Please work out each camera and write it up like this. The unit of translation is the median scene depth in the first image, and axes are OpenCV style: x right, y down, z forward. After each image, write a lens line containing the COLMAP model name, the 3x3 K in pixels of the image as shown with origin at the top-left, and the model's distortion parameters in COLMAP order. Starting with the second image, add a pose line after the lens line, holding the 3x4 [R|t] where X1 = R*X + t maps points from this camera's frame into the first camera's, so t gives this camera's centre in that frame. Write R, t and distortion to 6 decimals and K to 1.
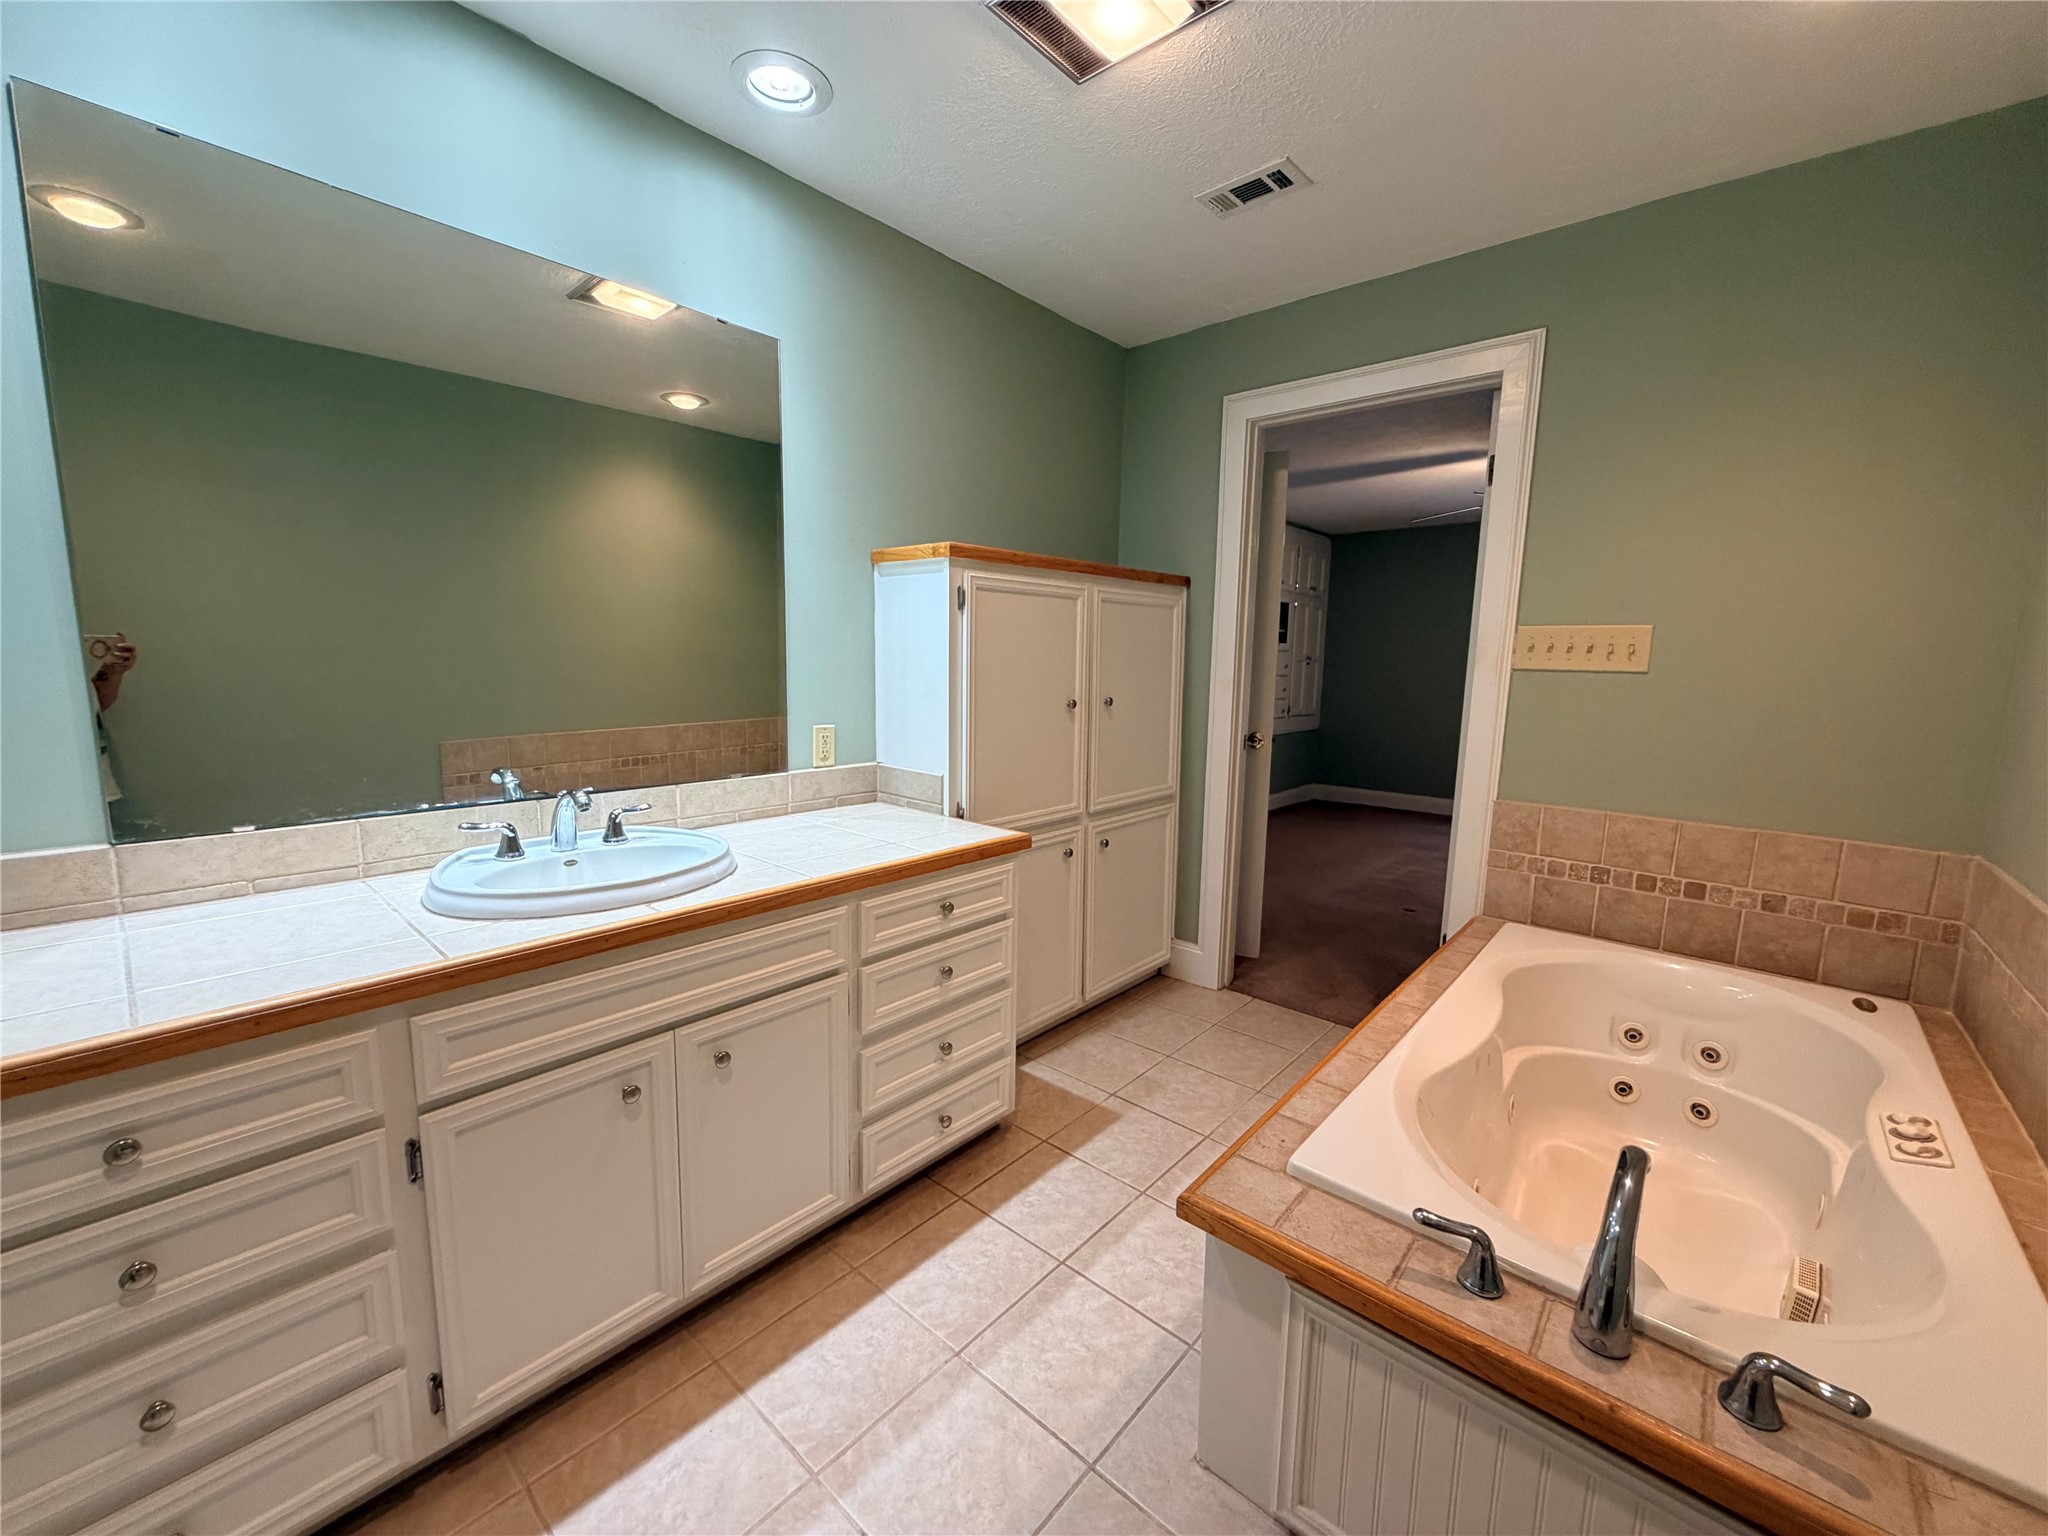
lens RADIAL K [[818.8, 0, 1028.3], [0, 818.8, 763.0], [0, 0, 1]] dist [-0.000442, 0.000300]
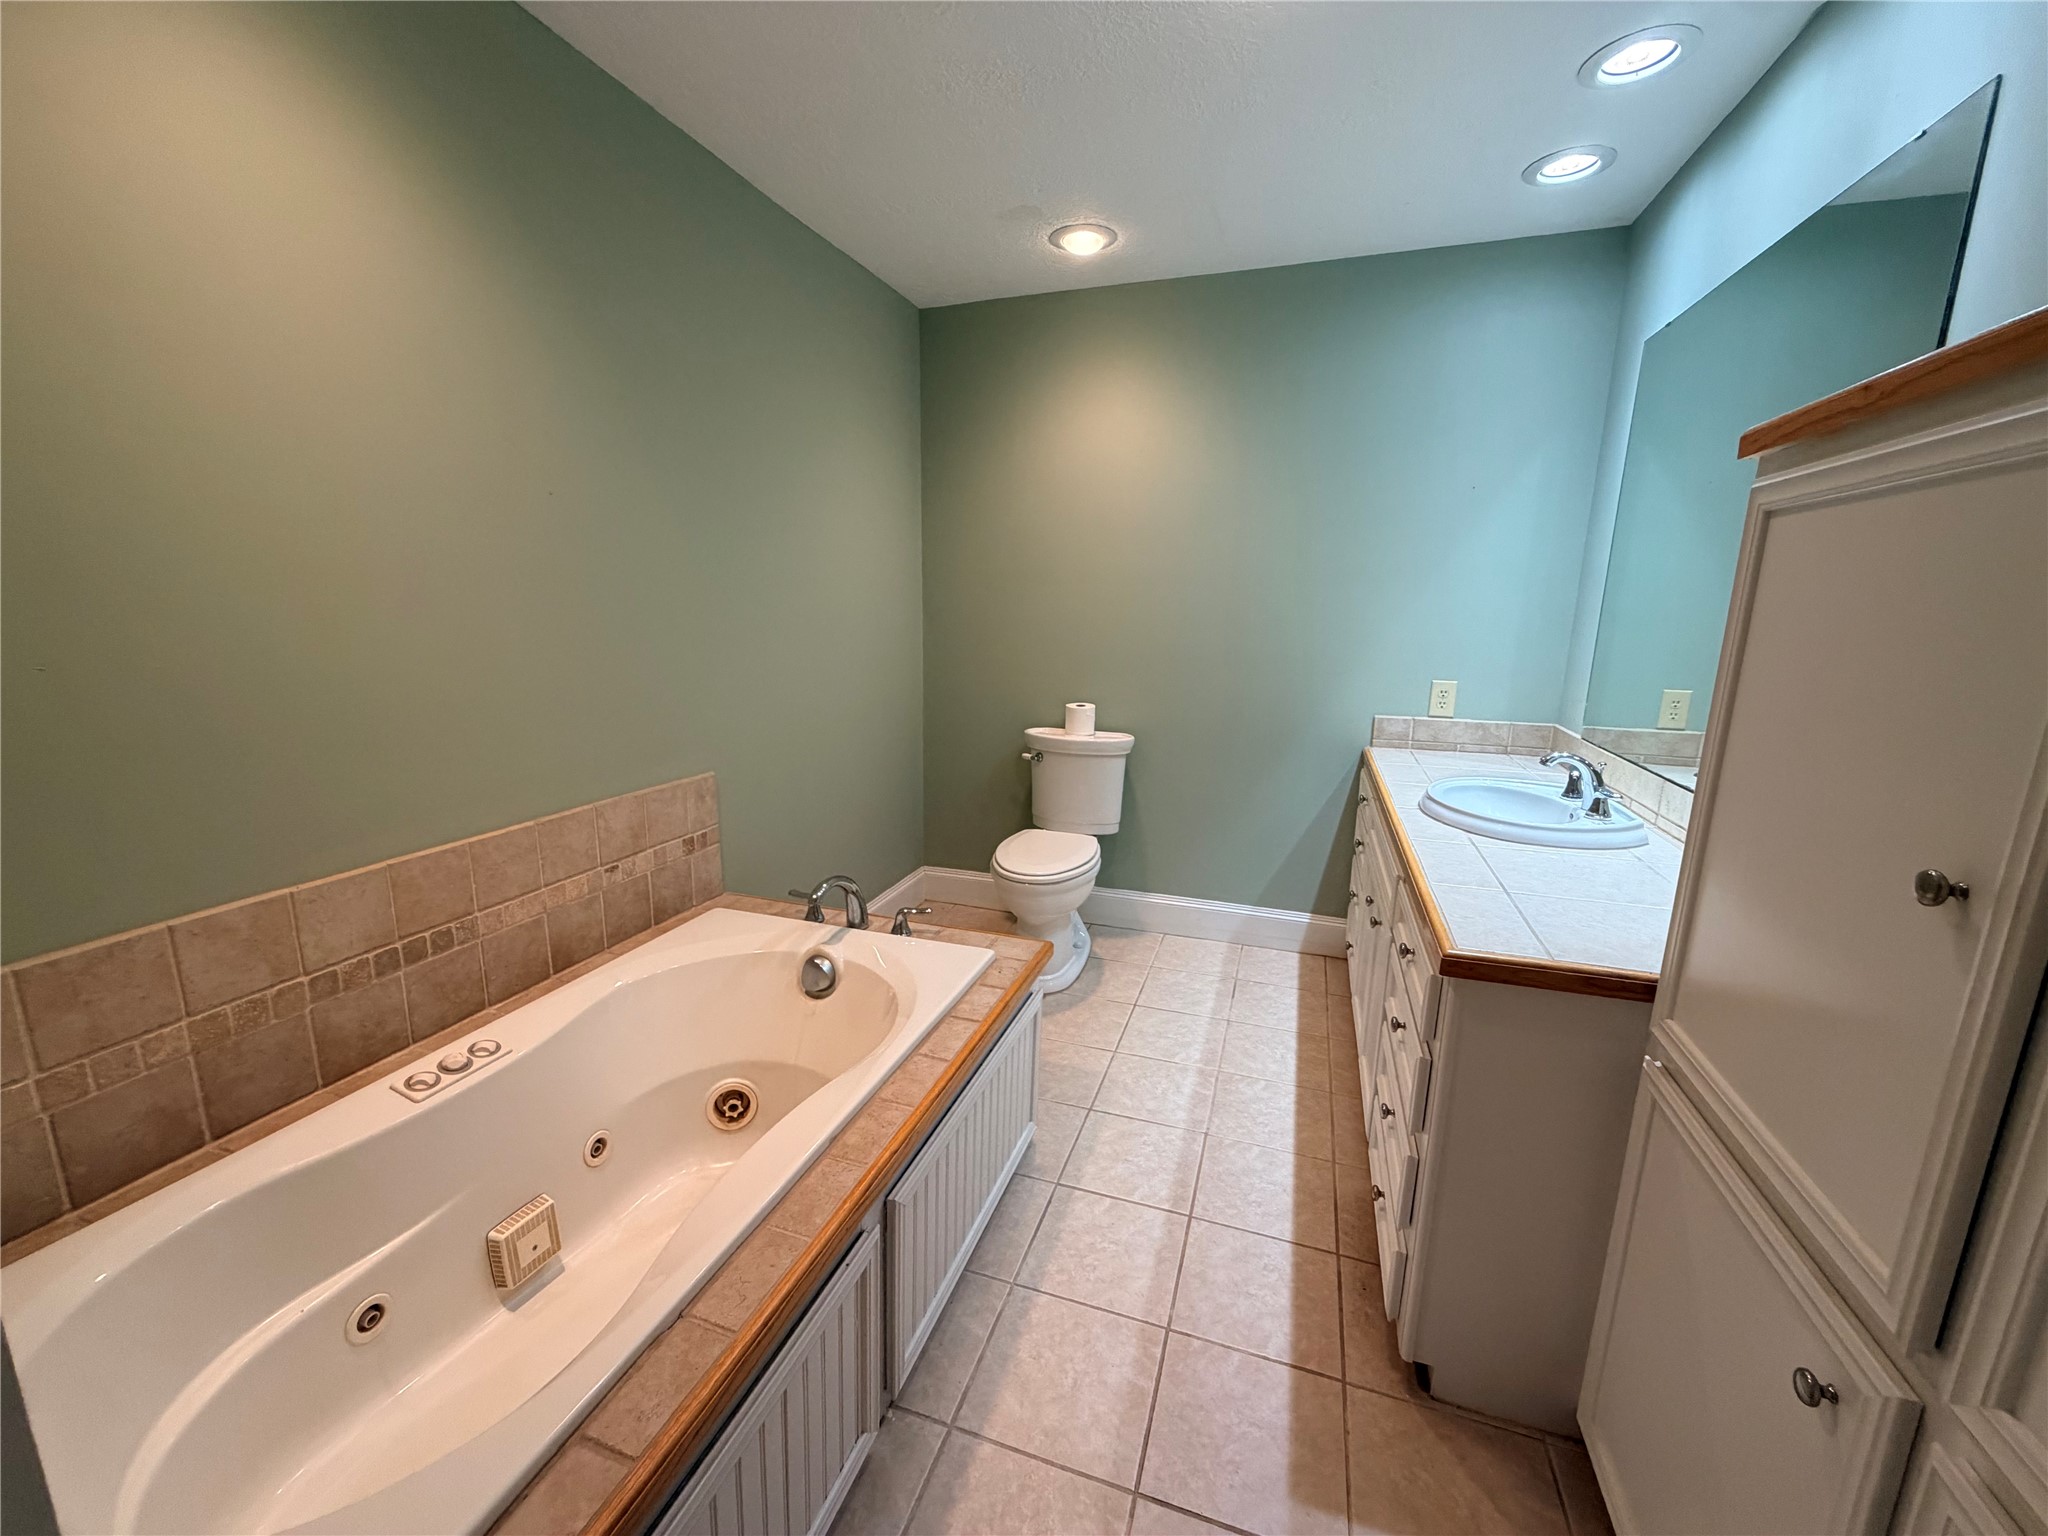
lens RADIAL K [[818.8, 0, 1030.7], [0, 818.8, 784.9], [0, 0, 1]] dist [-0.000442, 0.000300]
pose [[-0.924341, 0.017361, -0.381173, 0.648023], [-0.105310, 0.948557, 0.298580, -0.206309], [0.366748, 0.316131, -0.874961, 1.750468]]
